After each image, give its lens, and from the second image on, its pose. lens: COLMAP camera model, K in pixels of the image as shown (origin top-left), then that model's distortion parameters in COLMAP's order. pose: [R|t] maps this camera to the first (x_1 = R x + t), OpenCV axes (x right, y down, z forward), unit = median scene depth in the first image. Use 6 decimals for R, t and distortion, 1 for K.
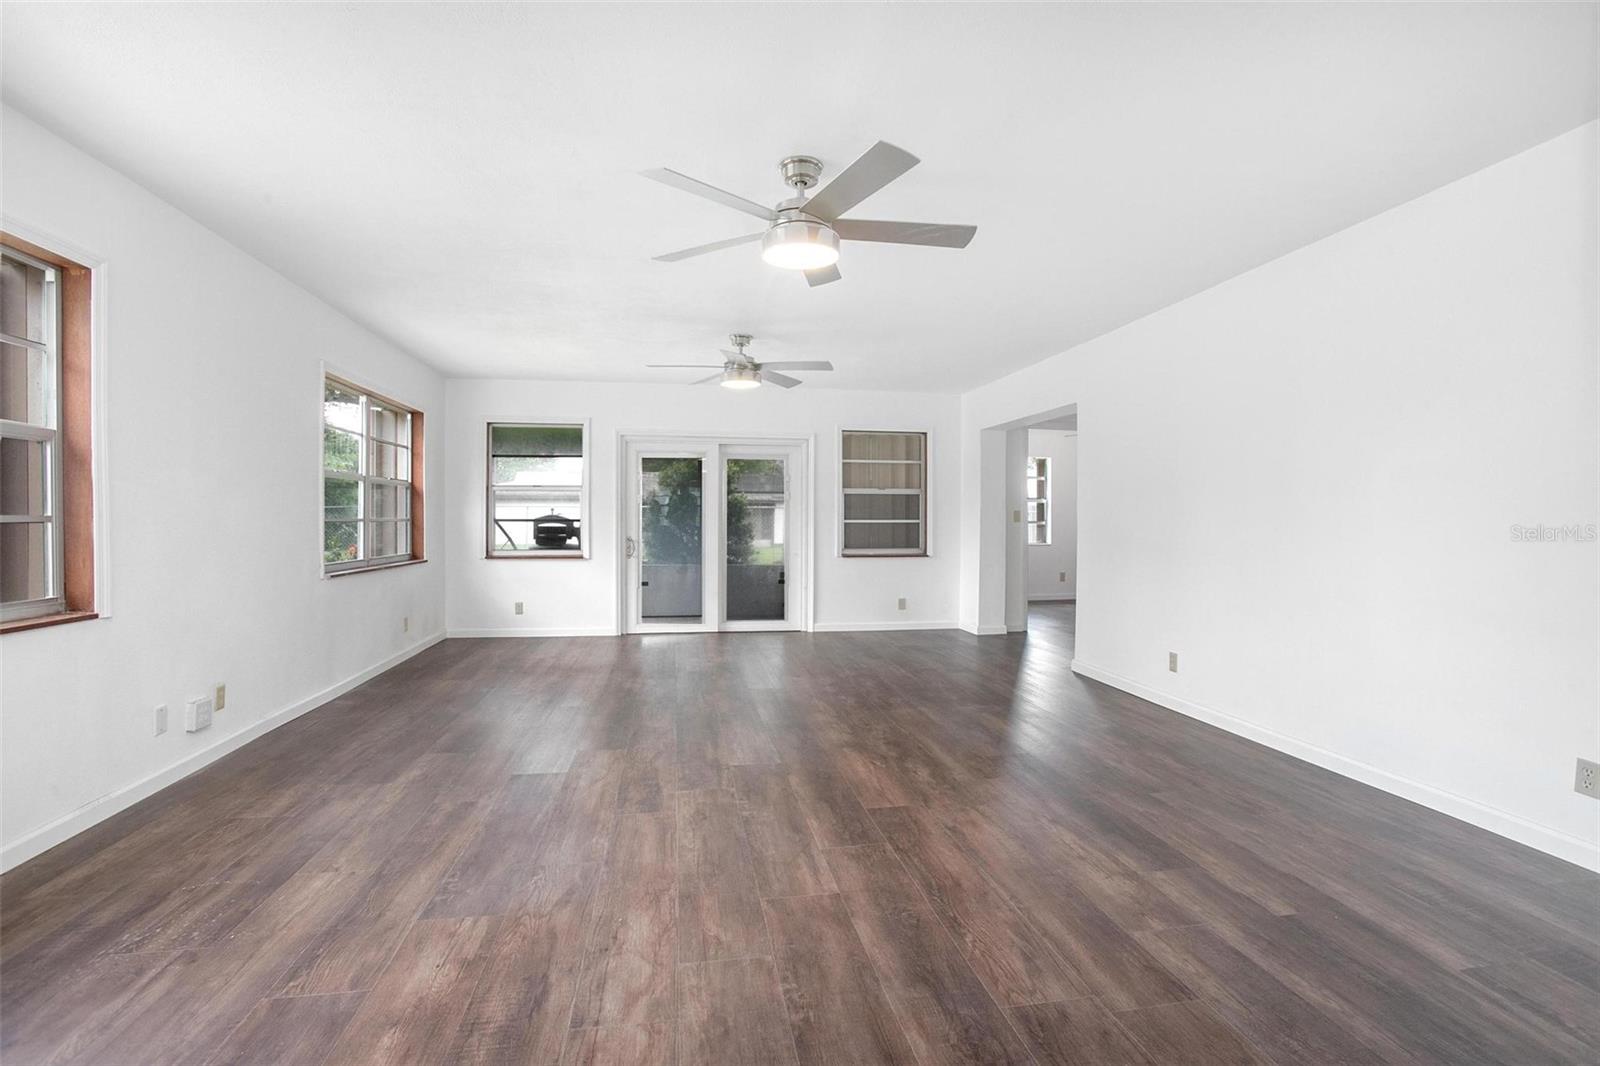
lens RADIAL K [[726.1, 0, 799.8], [0, 726.1, 526.4], [0, 0, 1]] dist [-0.074516, 0.028849]
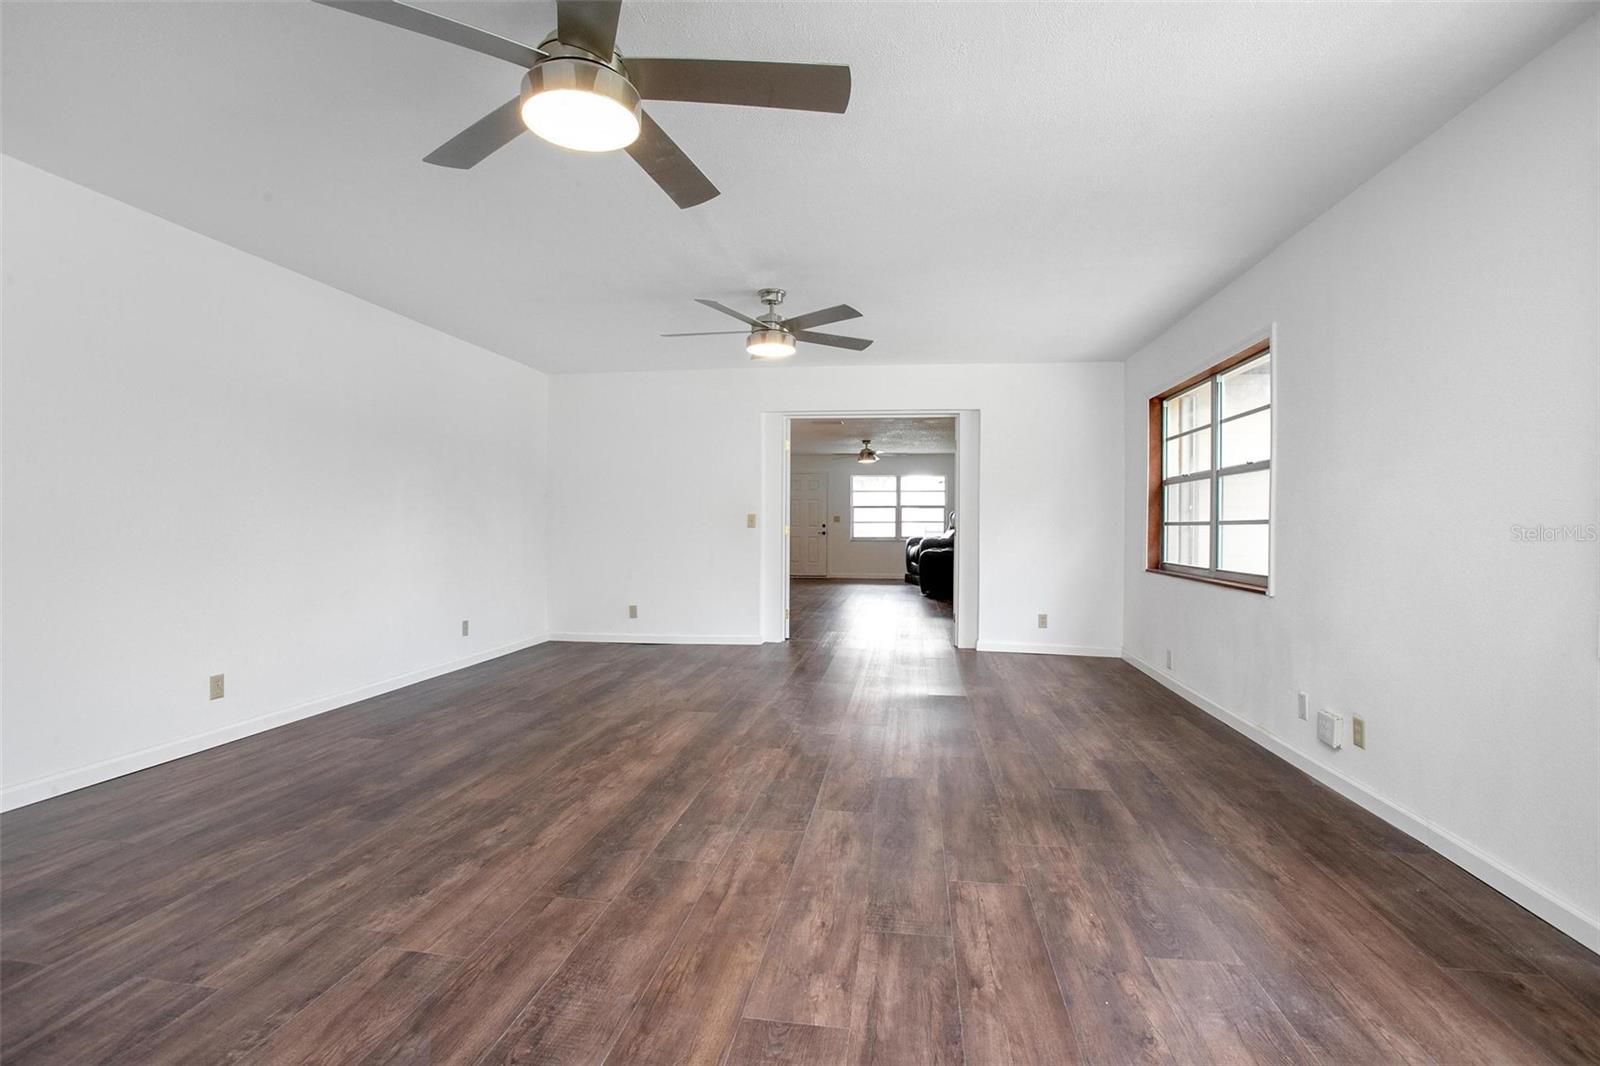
lens RADIAL K [[726.1, 0, 799.8], [0, 726.1, 526.4], [0, 0, 1]] dist [-0.074516, 0.028849]
pose [[-0.948816, -0.012992, 0.315561, -0.441167], [-0.009643, 0.999879, 0.012171, -0.007047], [-0.315681, 0.008505, -0.948827, 1.954738]]
